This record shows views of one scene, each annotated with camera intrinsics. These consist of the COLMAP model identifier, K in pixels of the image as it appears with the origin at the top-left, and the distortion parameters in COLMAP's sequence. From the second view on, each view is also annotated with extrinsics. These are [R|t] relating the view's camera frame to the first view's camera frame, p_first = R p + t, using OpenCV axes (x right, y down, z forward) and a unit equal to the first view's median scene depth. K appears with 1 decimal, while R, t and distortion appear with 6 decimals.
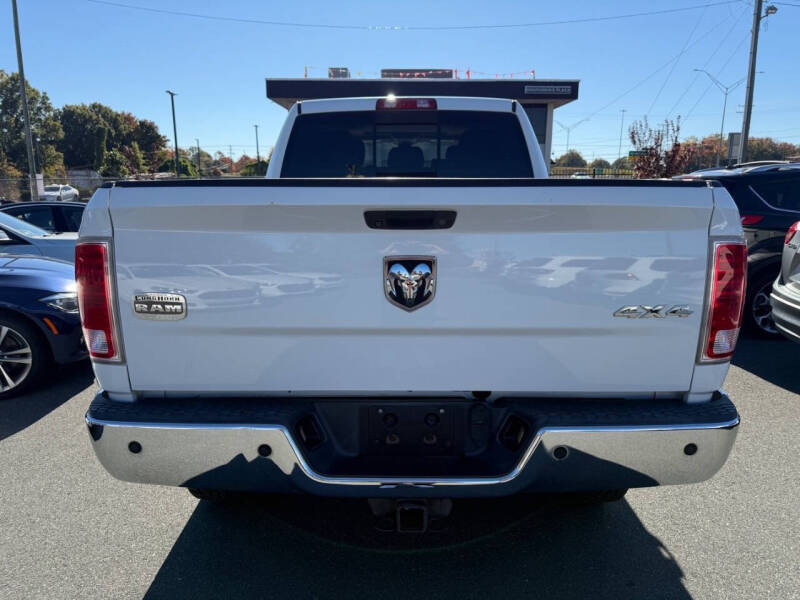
lens RADIAL K [[572.6, 0, 395.7], [0, 572.6, 303.3], [0, 0, 1]] dist [0.001325, -0.002652]
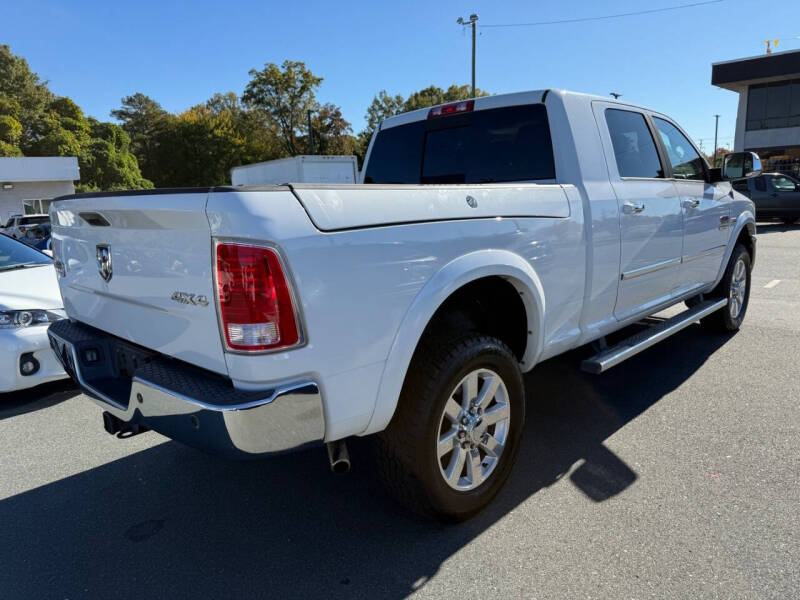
lens RADIAL K [[572.6, 0, 395.7], [0, 572.6, 303.3], [0, 0, 1]] dist [0.001325, -0.002652]
pose [[0.730711, 0.091694, -0.676501, 1.419818], [-0.092856, 0.995079, 0.034578, -0.052838], [0.676342, 0.037550, 0.735630, 0.381949]]
